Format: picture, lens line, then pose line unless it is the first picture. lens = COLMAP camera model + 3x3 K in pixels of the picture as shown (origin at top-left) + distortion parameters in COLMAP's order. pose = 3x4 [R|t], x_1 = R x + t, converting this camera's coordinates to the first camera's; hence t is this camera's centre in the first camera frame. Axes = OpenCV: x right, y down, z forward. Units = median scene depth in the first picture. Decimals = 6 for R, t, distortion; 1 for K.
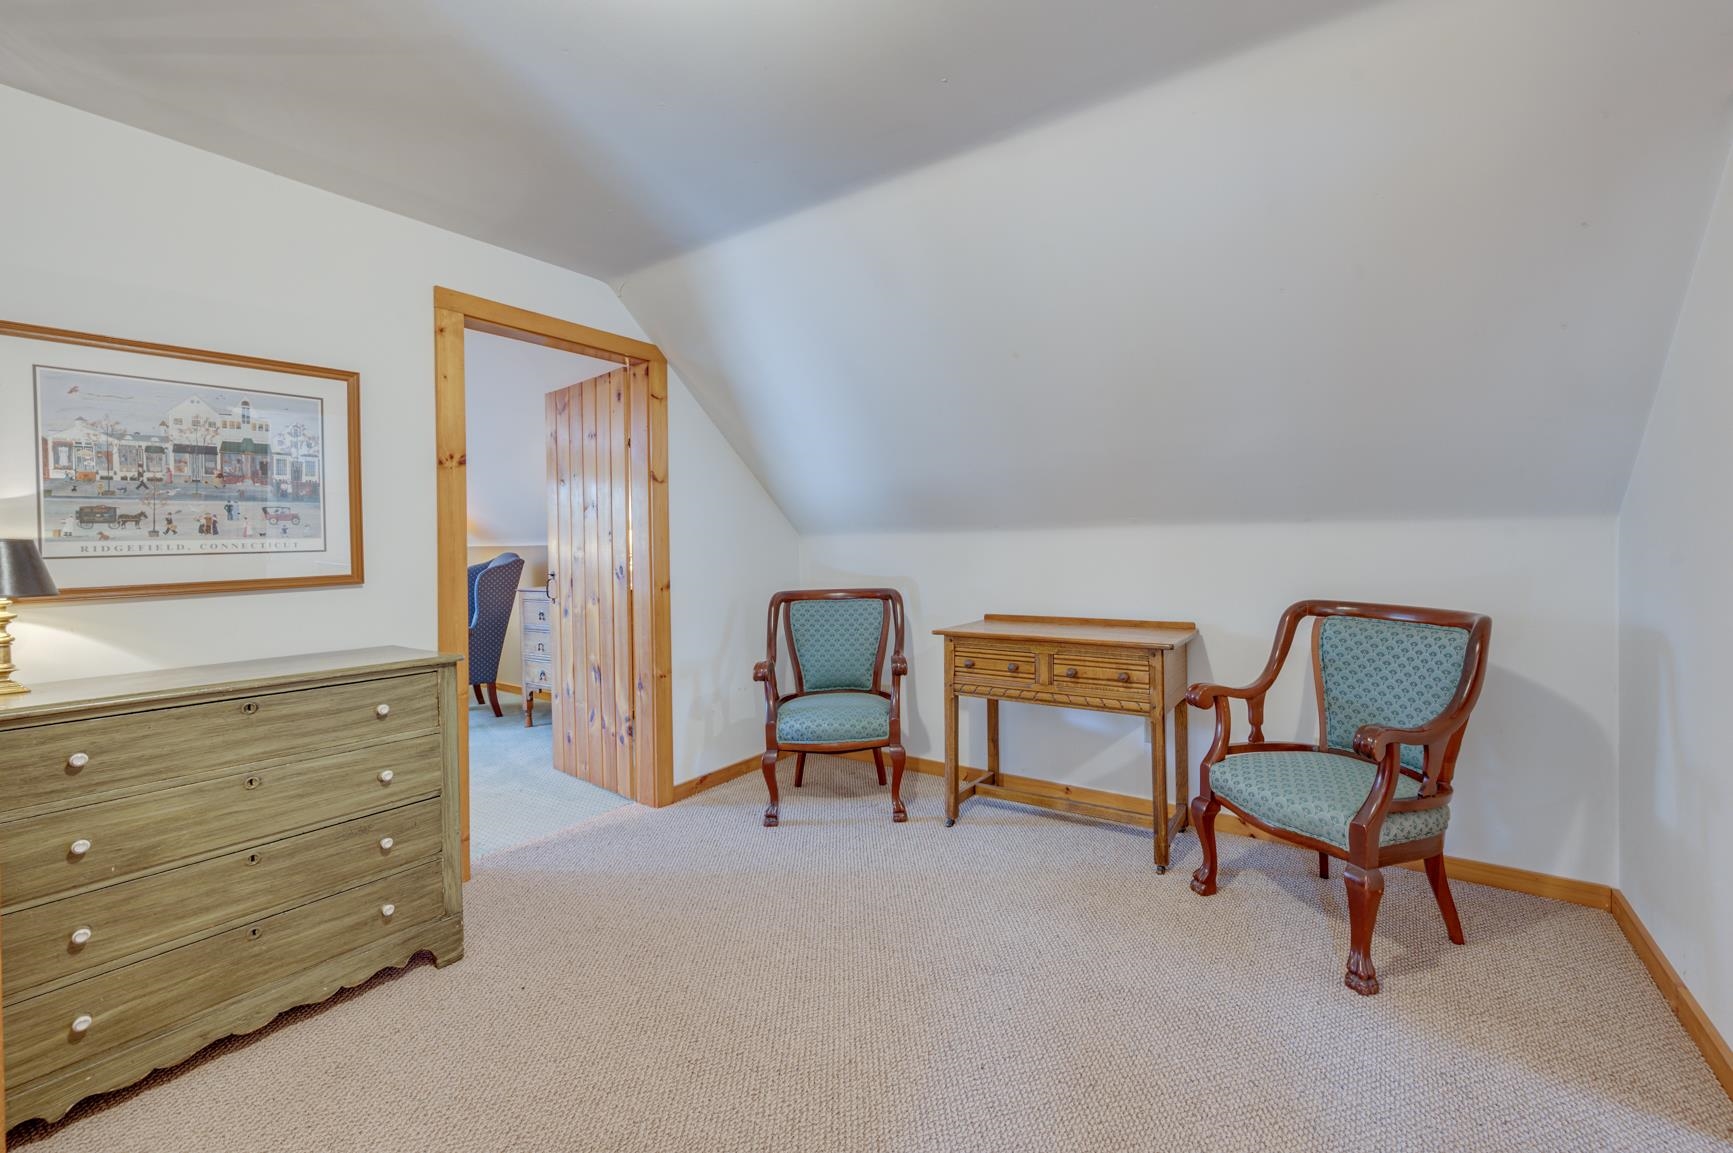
lens RADIAL K [[683.3, 0, 871.8], [0, 683.3, 572.2], [0, 0, 1]] dist [0.000343, 0.000087]
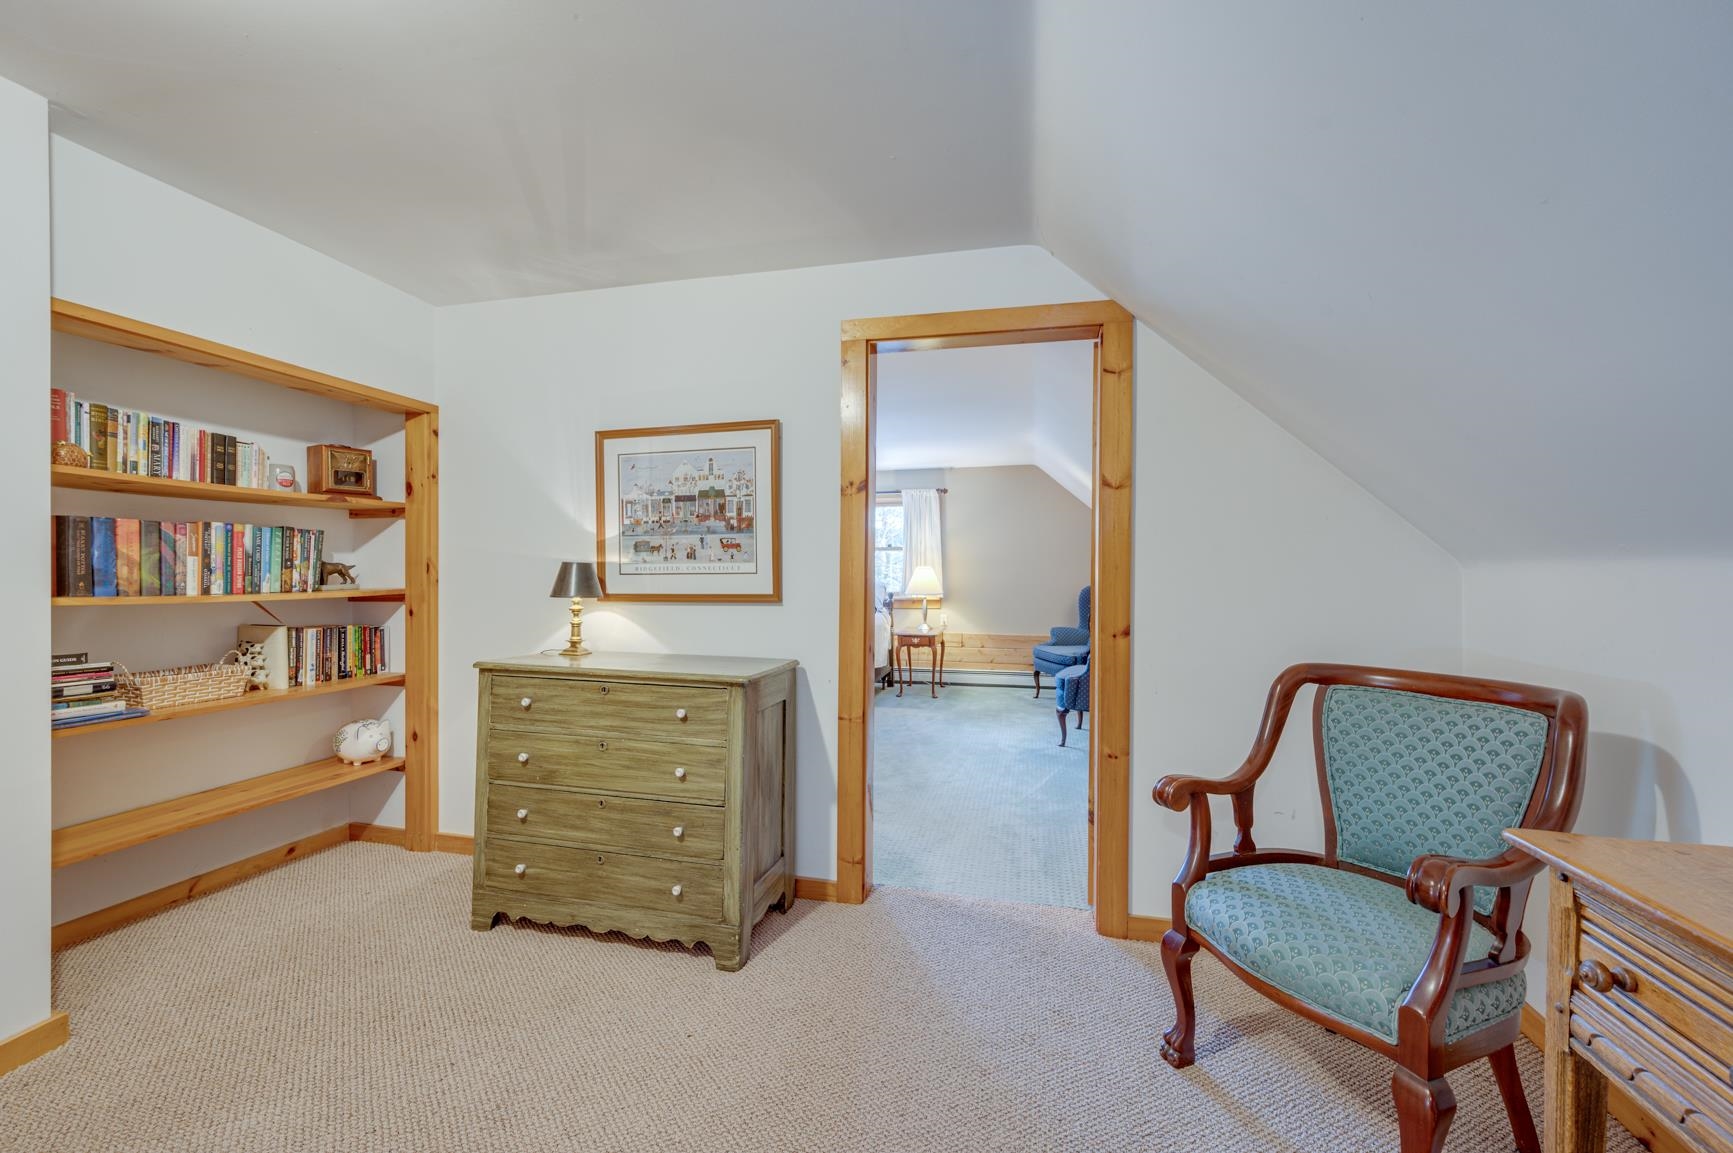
lens RADIAL K [[679.0, 0, 934.6], [0, 679.0, 583.5], [0, 0, 1]] dist [-0.000034, -0.000011]
pose [[0.388268, 0.033725, -0.920929, 0.488370], [-0.052110, 0.998535, 0.014598, -0.054303], [0.920072, 0.042322, 0.389457, 0.951472]]
